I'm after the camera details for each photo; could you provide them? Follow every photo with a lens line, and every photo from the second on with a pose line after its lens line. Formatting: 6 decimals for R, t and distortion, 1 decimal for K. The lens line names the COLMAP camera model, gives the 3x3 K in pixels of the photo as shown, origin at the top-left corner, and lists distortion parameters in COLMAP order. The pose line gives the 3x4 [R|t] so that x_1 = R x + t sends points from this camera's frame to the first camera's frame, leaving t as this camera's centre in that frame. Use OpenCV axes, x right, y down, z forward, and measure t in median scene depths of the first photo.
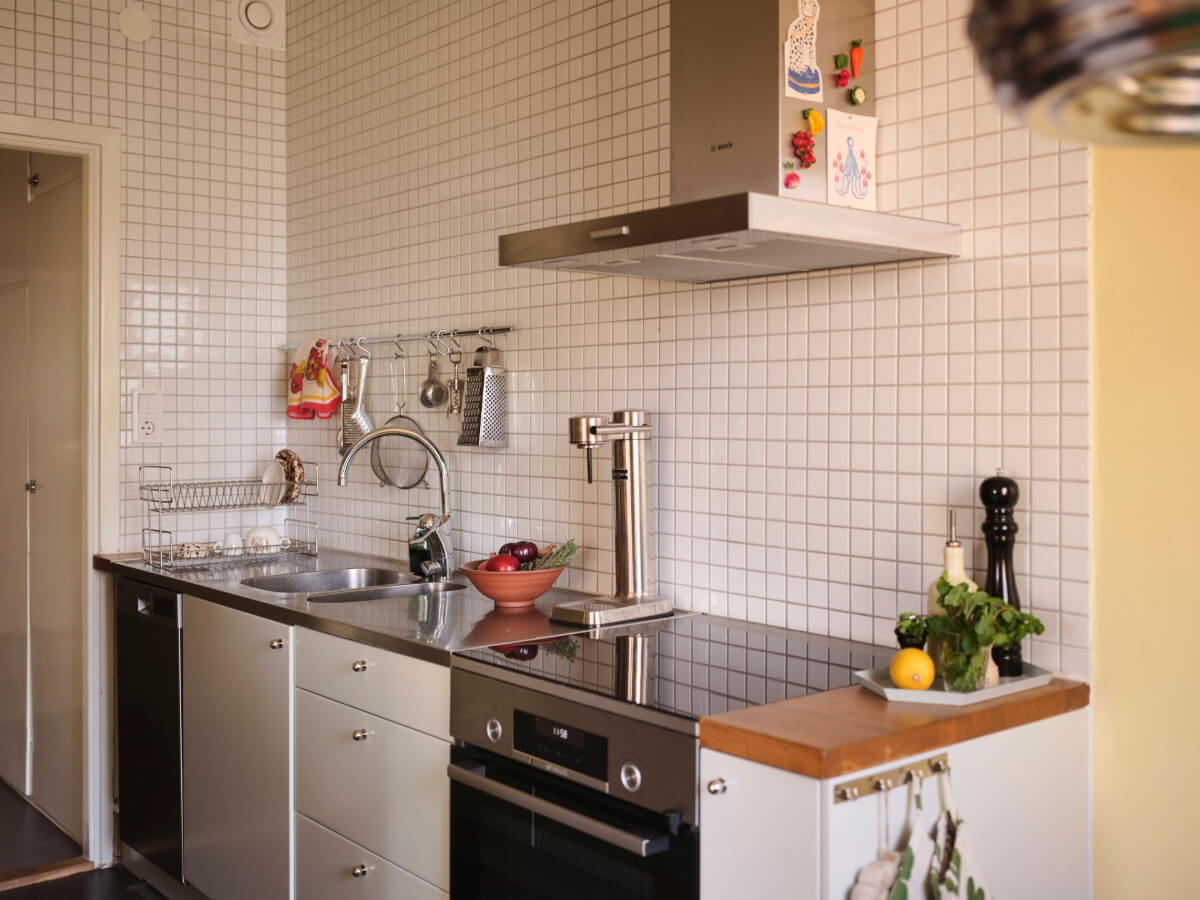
lens RADIAL K [[1235.4, 0, 600.0], [0, 1235.4, 450.0], [0, 0, 1]] dist [-0.005878, -0.010466]
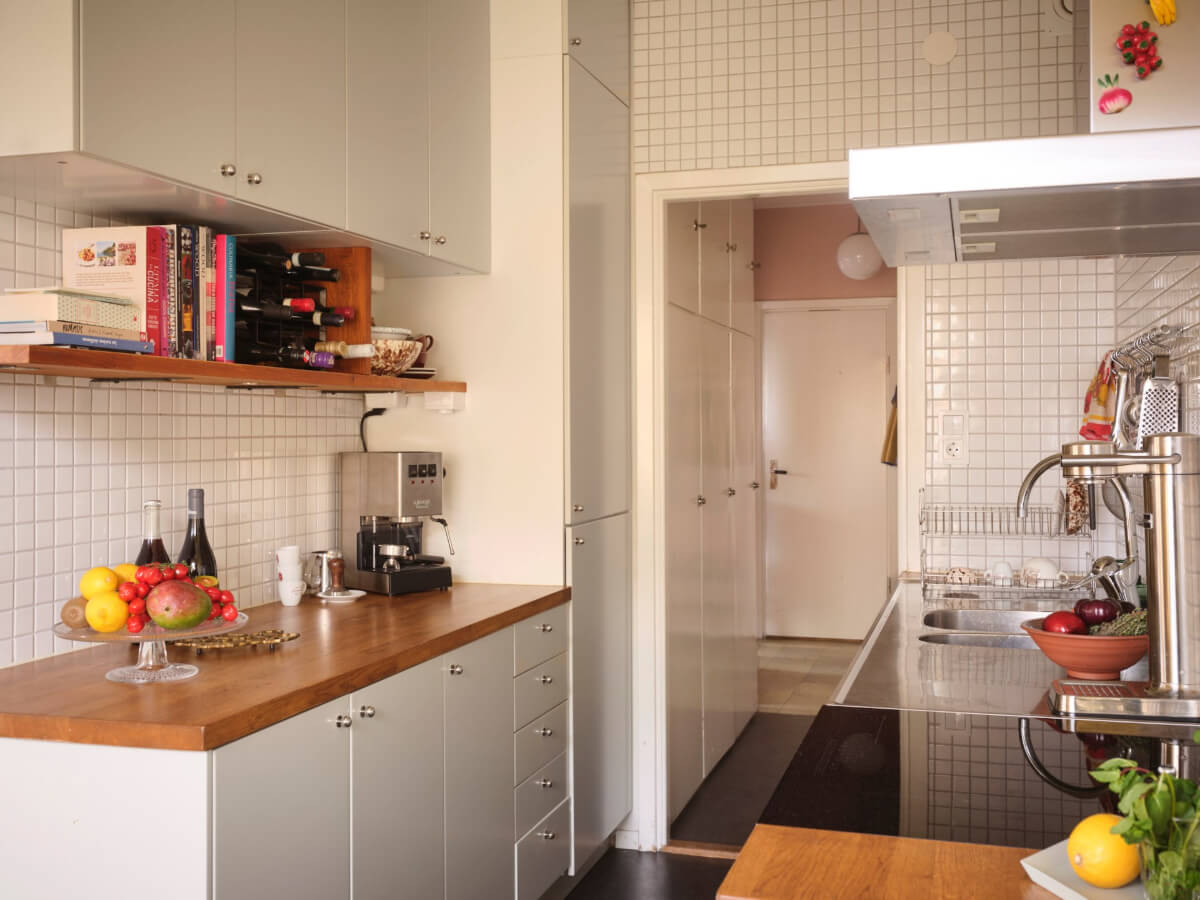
lens RADIAL K [[1235.4, 0, 600.0], [0, 1235.4, 450.0], [0, 0, 1]] dist [-0.005878, -0.010466]
pose [[0.583896, 0.015740, -0.811676, 0.422730], [-0.028426, 0.999595, -0.001064, -0.012497], [0.811331, 0.023694, 0.584107, 0.291494]]
